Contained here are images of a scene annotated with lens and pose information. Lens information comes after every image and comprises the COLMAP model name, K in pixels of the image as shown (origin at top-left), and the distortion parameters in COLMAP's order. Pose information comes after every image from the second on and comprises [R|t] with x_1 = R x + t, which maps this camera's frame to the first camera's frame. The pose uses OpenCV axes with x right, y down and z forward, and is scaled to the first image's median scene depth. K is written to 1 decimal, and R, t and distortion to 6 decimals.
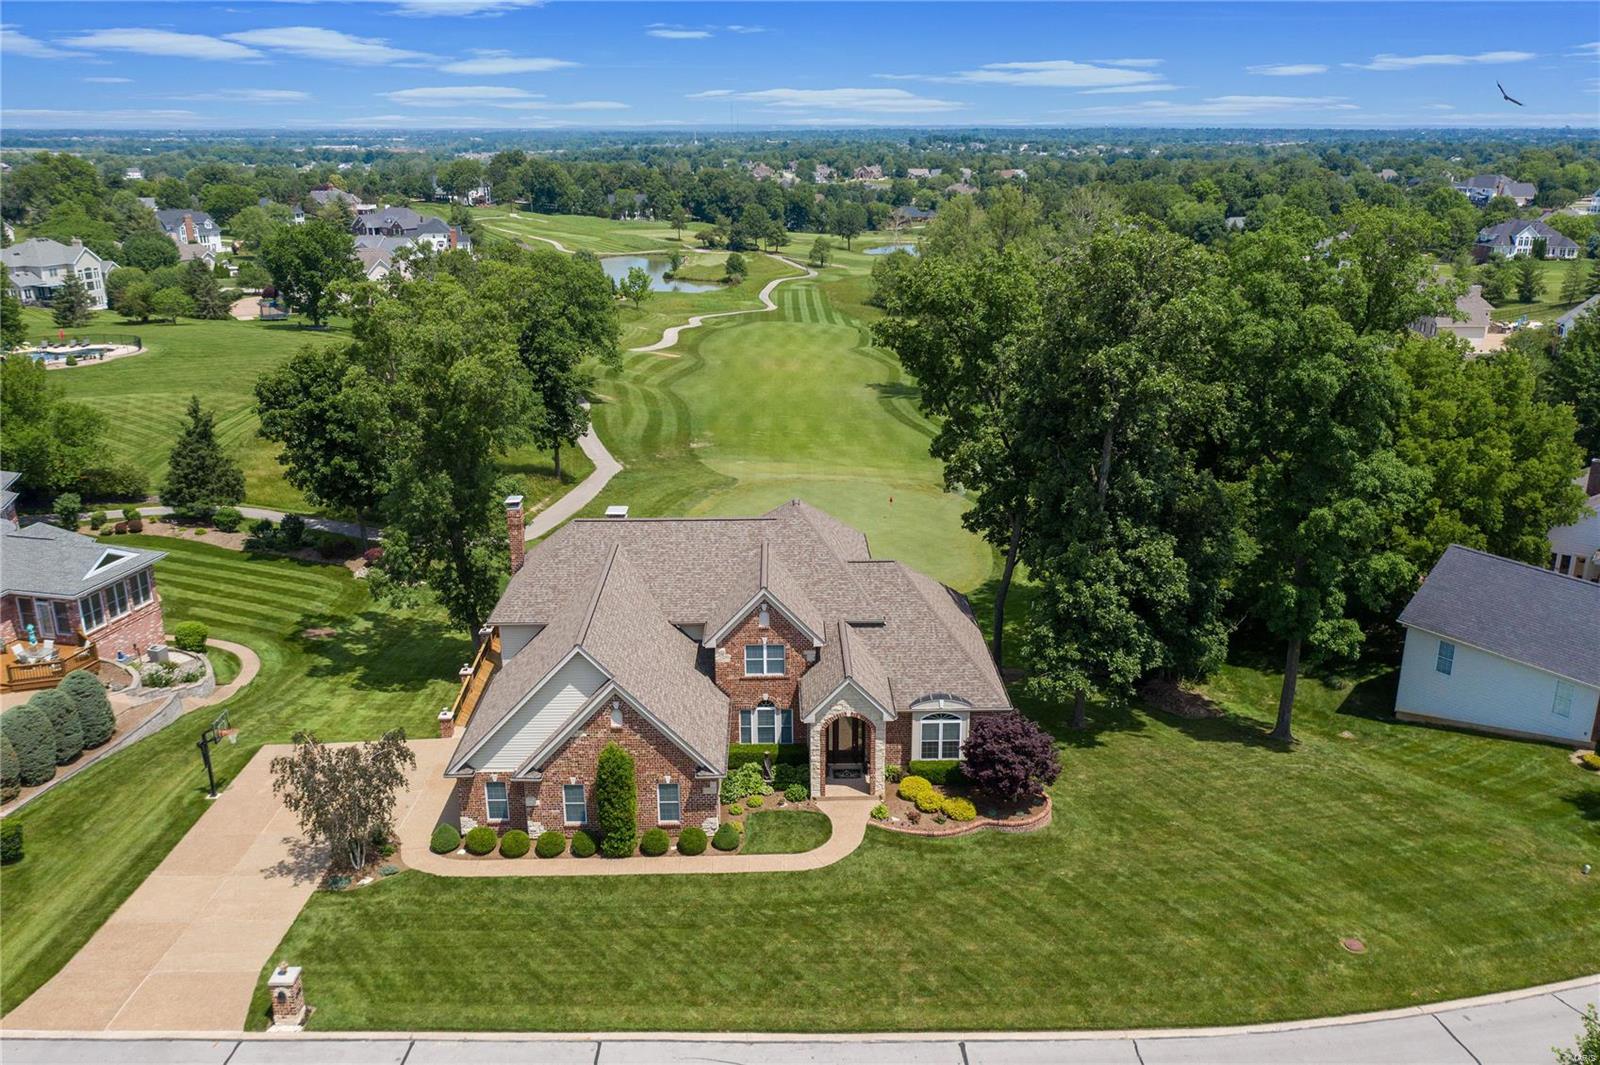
lens RADIAL K [[1260.8, 0, 810.3], [0, 1260.8, 534.5], [0, 0, 1]] dist [-0.020448, 0.008736]
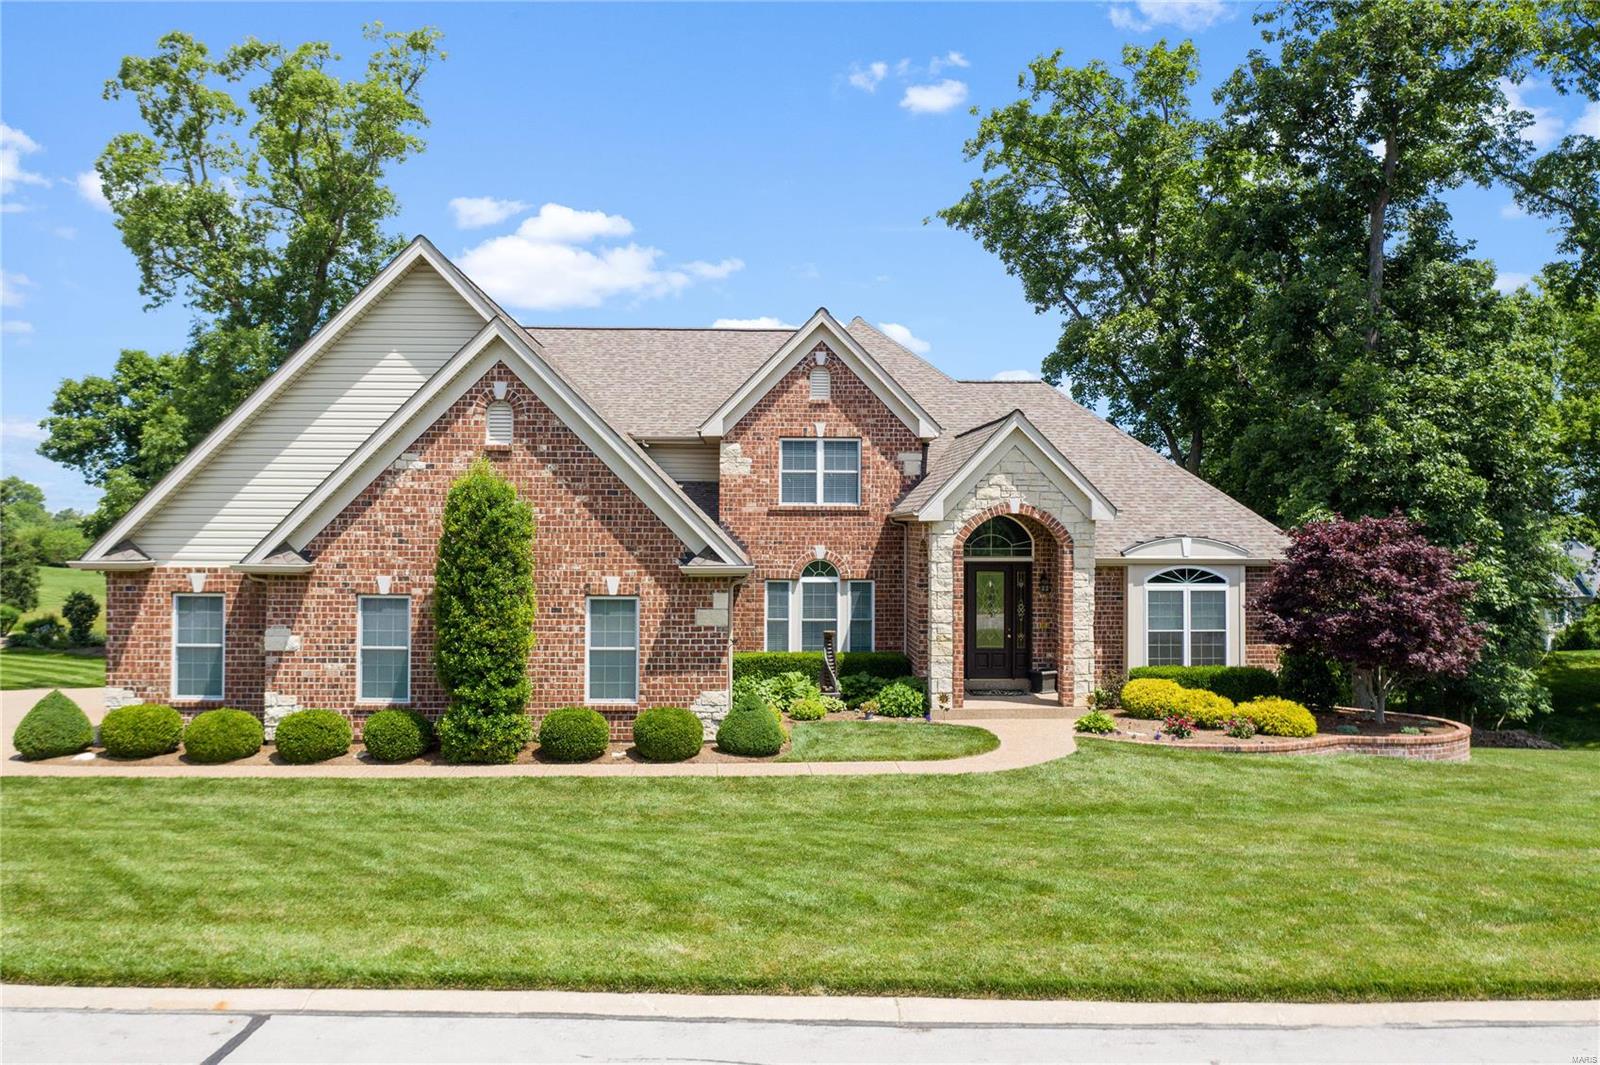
lens RADIAL K [[1260.8, 0, 801.3], [0, 1260.8, 535.2], [0, 0, 1]] dist [-0.020448, 0.008736]
pose [[0.999762, 0.006751, 0.020760, -0.058624], [0.000126, 0.949189, -0.314706, 0.307452], [-0.021829, 0.314634, 0.948962, 0.590137]]
